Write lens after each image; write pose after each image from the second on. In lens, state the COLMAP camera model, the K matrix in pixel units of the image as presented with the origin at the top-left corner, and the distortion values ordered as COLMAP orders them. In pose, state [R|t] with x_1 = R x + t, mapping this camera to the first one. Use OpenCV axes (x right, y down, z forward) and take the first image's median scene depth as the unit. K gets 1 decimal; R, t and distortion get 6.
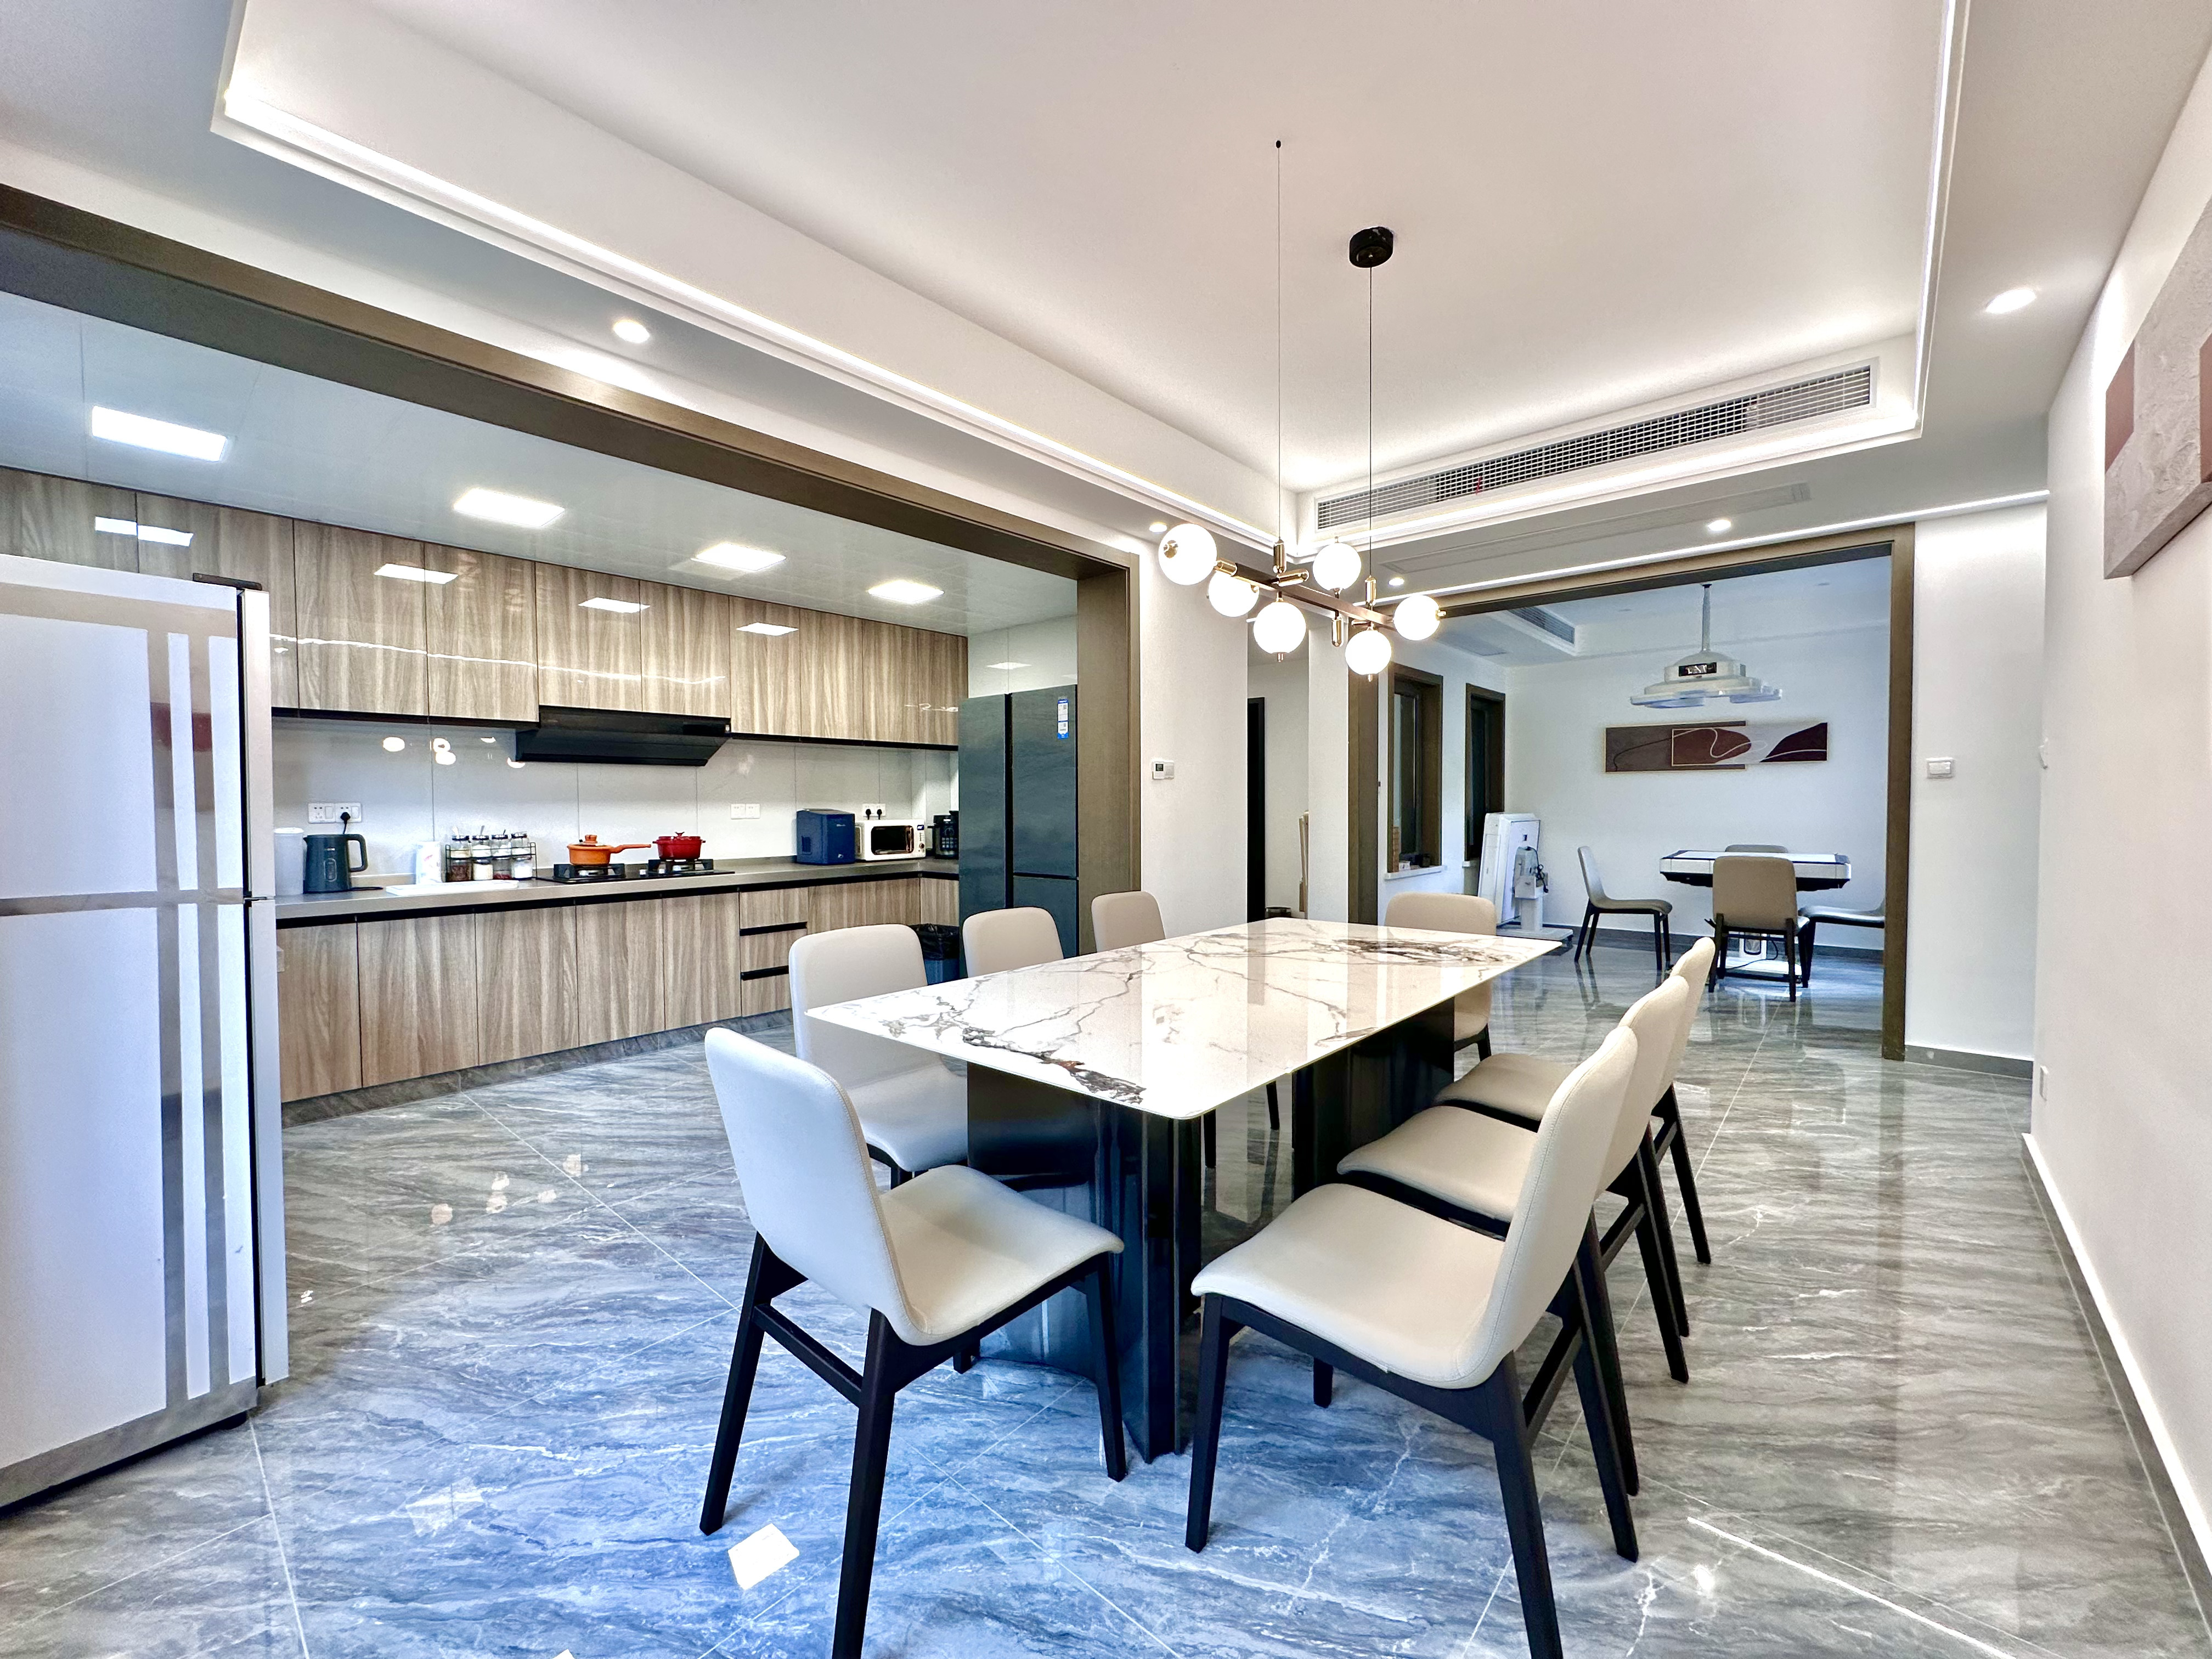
lens RADIAL K [[886.8, 0, 1107.4], [0, 886.8, 823.7], [0, 0, 1]] dist [0.002639, -0.000053]
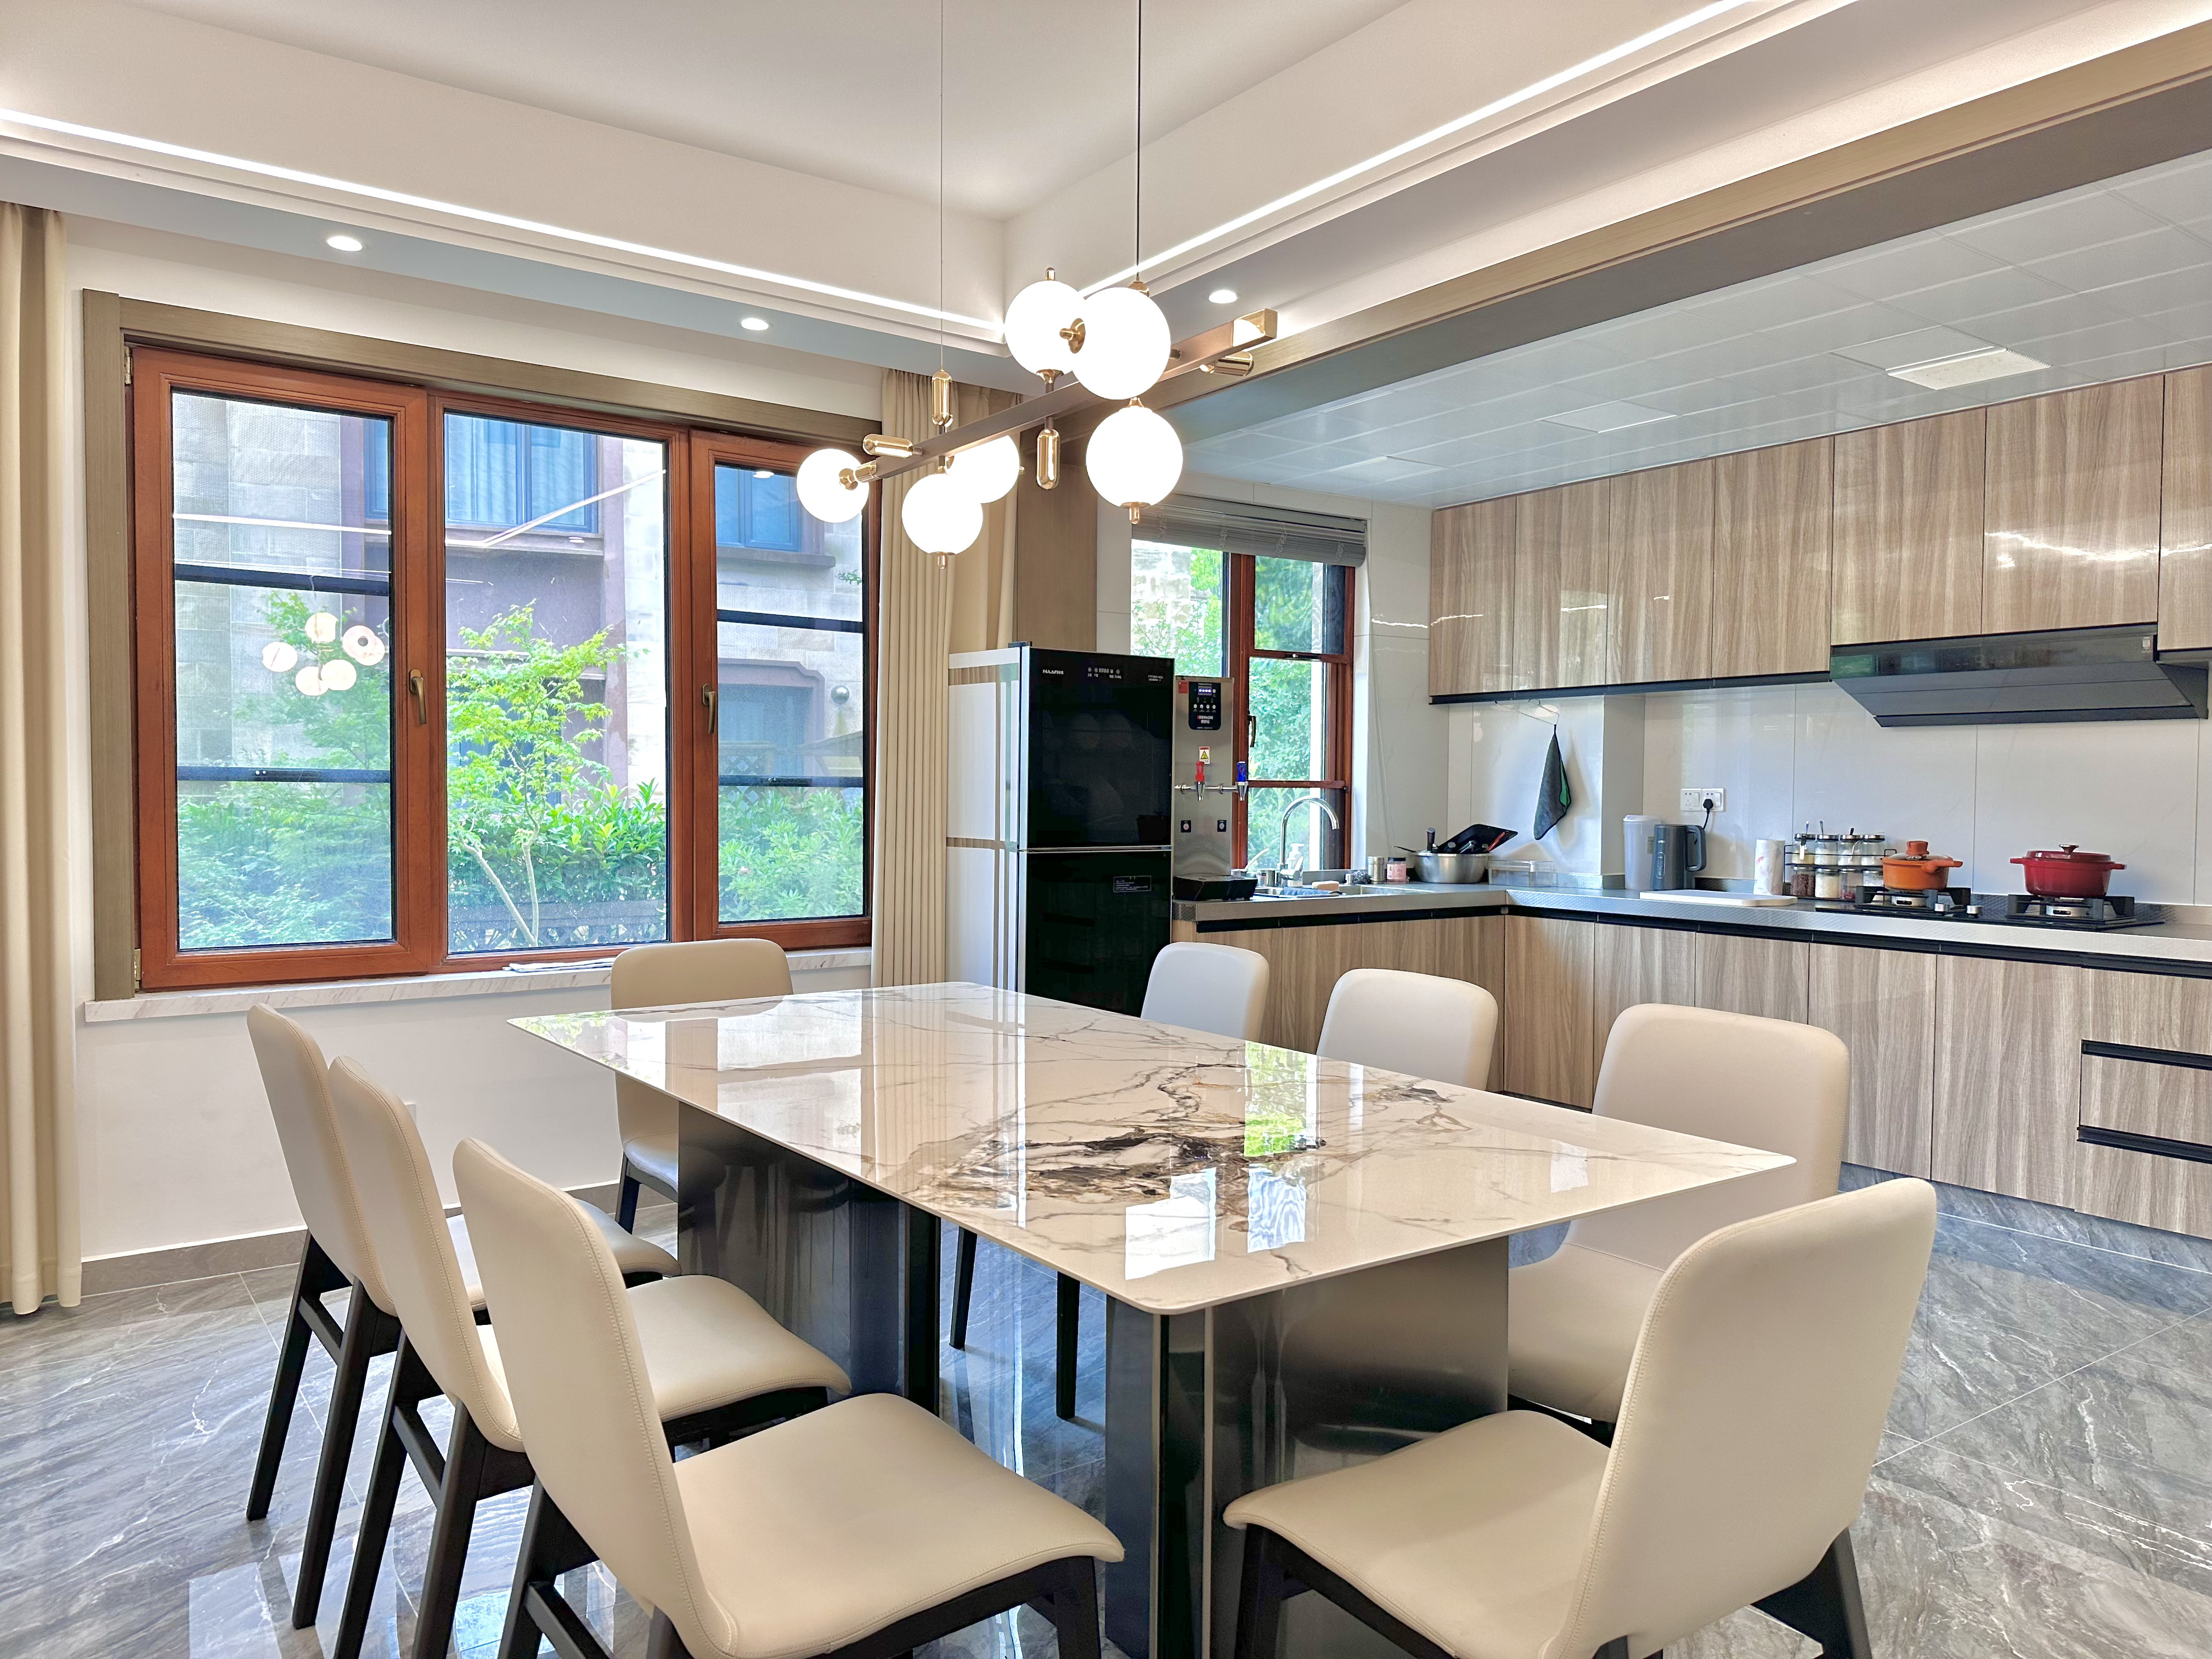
lens RADIAL K [[1556.8, 0, 1103.6], [0, 1556.8, 834.7], [0, 0, 1]] dist [0.002183, -0.001254]
pose [[-0.234665, 0.032972, -0.971517, 0.749426], [-0.027498, 0.998799, 0.040540, -0.024856], [0.971687, 0.036228, -0.233477, 0.845025]]
